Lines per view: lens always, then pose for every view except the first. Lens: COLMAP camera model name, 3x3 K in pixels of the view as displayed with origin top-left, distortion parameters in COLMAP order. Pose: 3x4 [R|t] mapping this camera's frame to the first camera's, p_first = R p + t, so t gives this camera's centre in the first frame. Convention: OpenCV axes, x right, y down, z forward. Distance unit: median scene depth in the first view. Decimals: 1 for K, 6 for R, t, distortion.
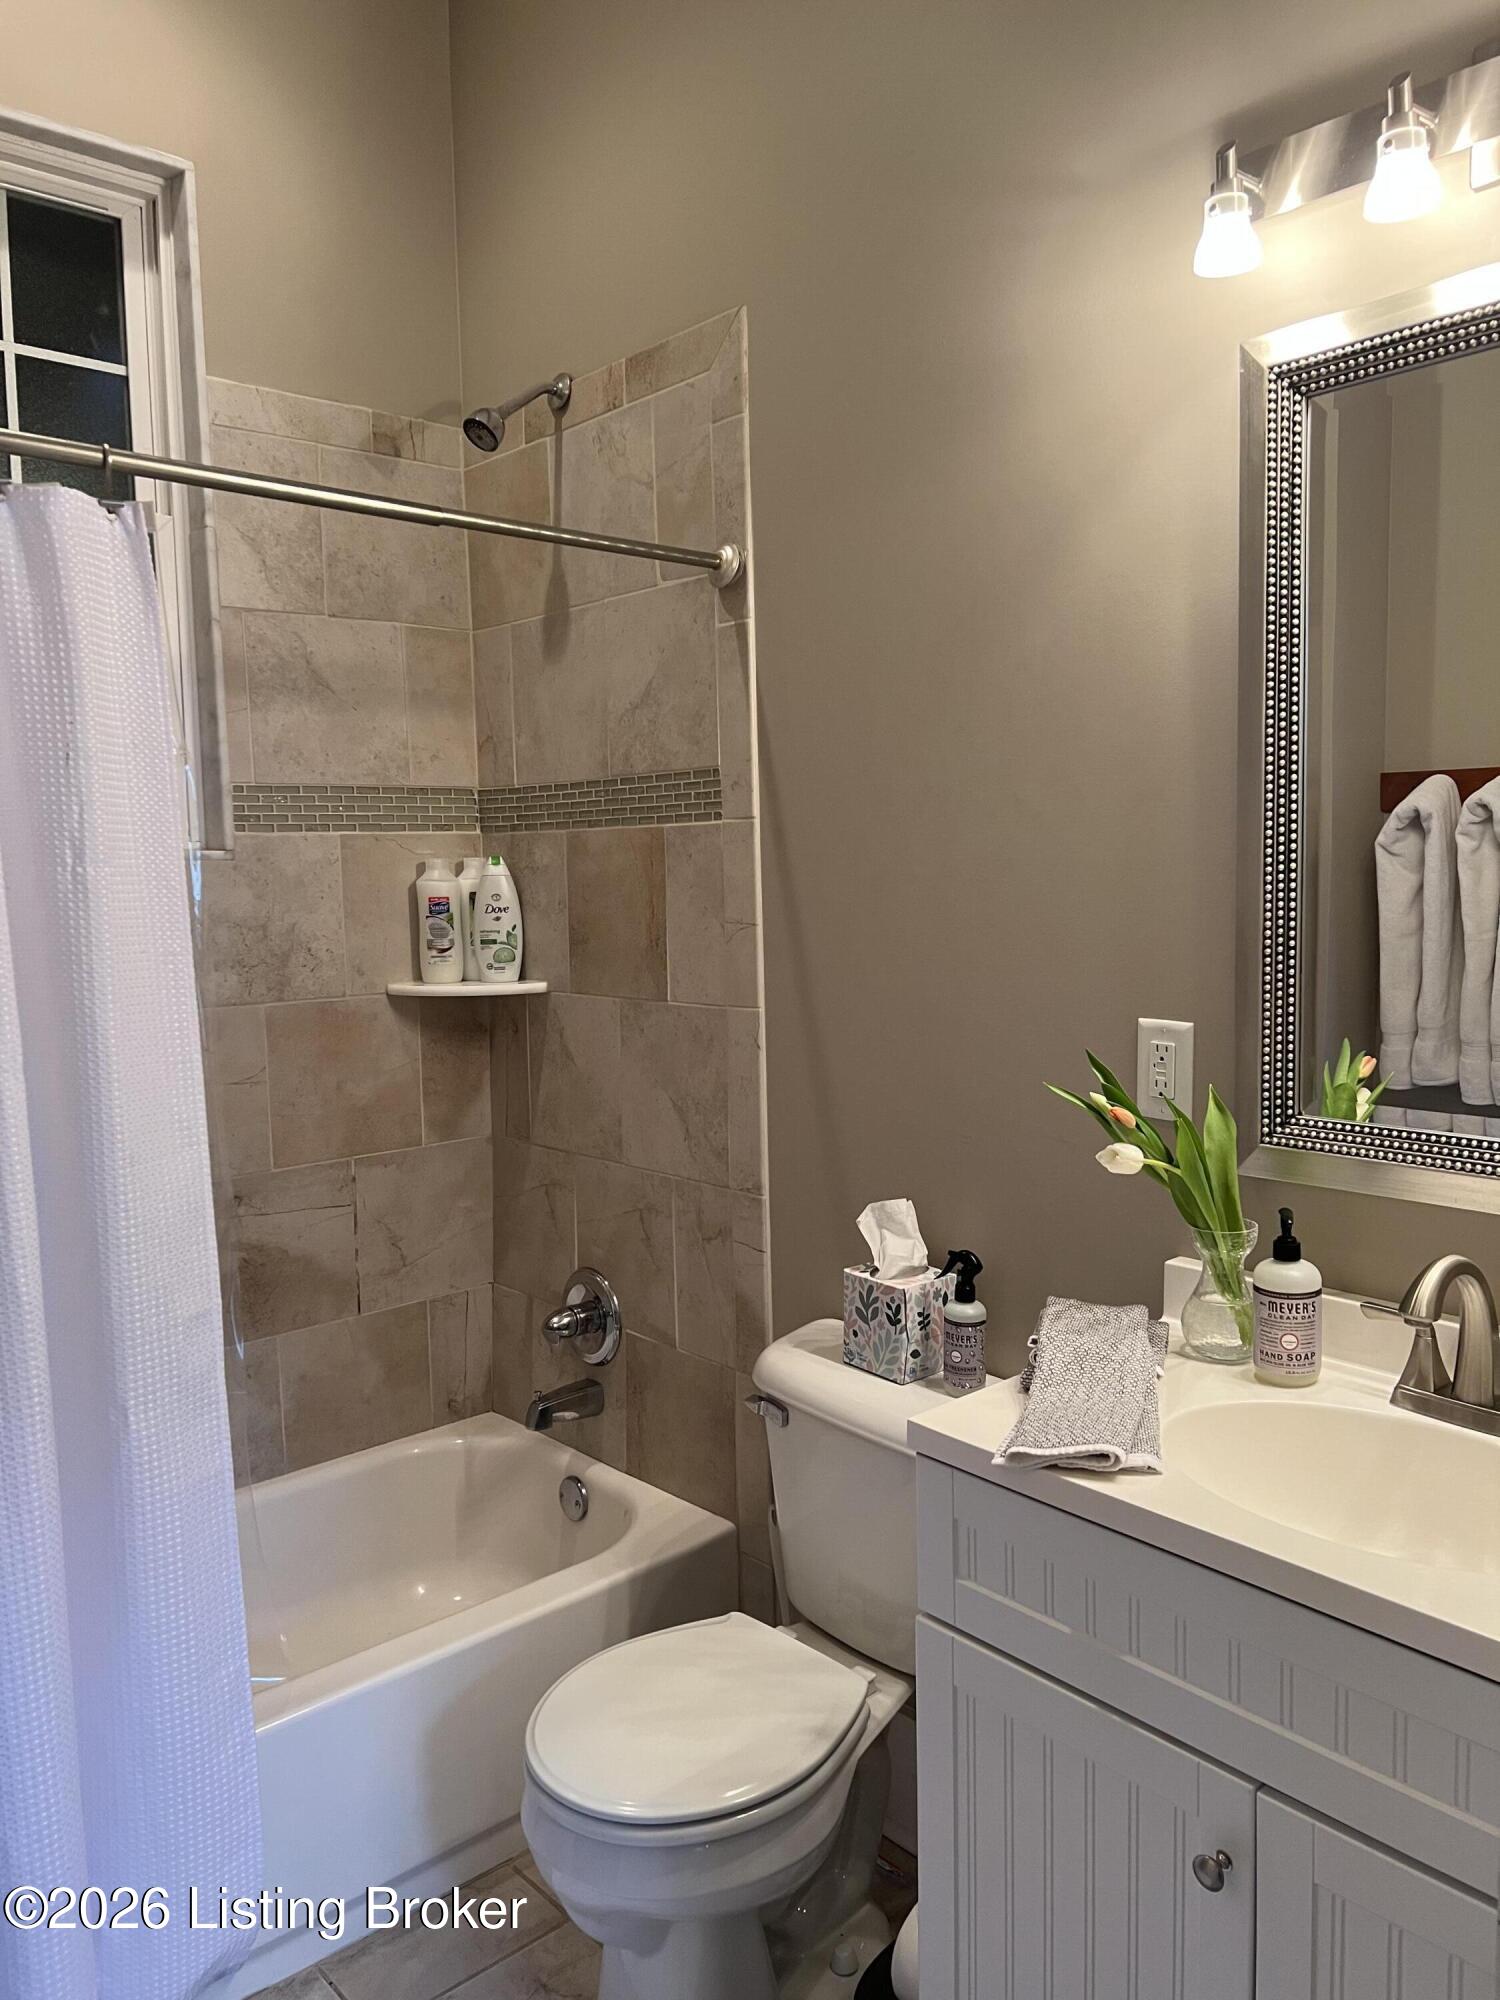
lens RADIAL K [[1506.8, 0, 781.5], [0, 1506.8, 993.9], [0, 0, 1]] dist [0.059408, -0.077946]
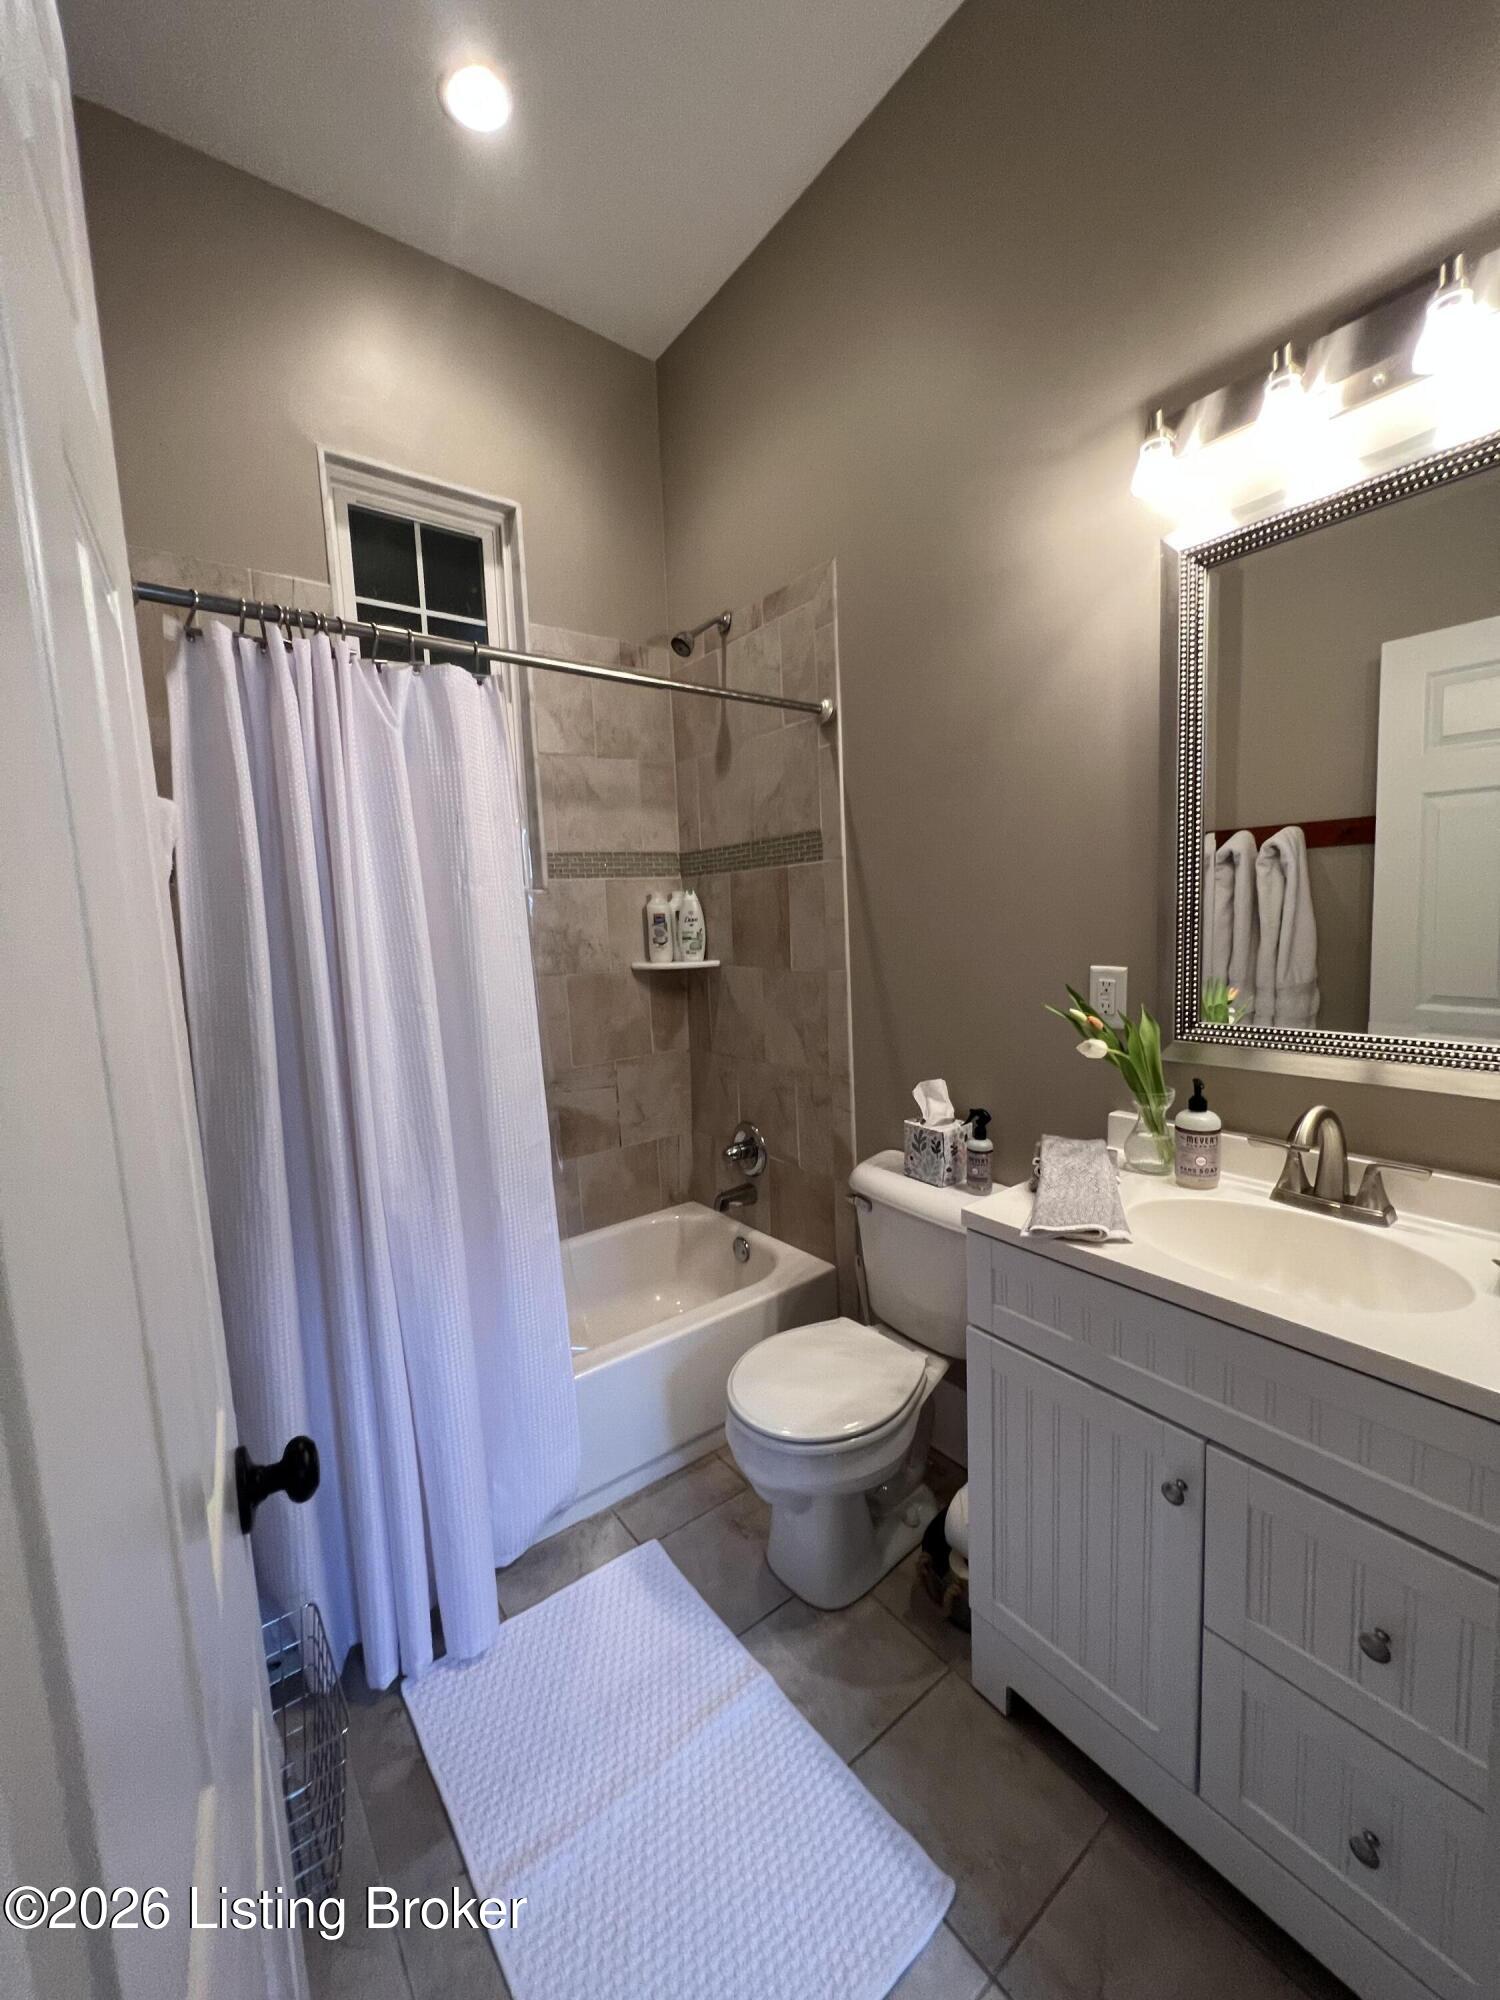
lens RADIAL K [[780.9, 0, 748.1], [0, 780.9, 1010.9], [0, 0, 1]] dist [-0.011811, 0.001594]
pose [[0.995795, -0.011804, -0.090841, -0.051425], [0.014292, 0.999539, 0.026788, 0.033865], [0.090483, -0.027974, 0.995505, 0.117510]]
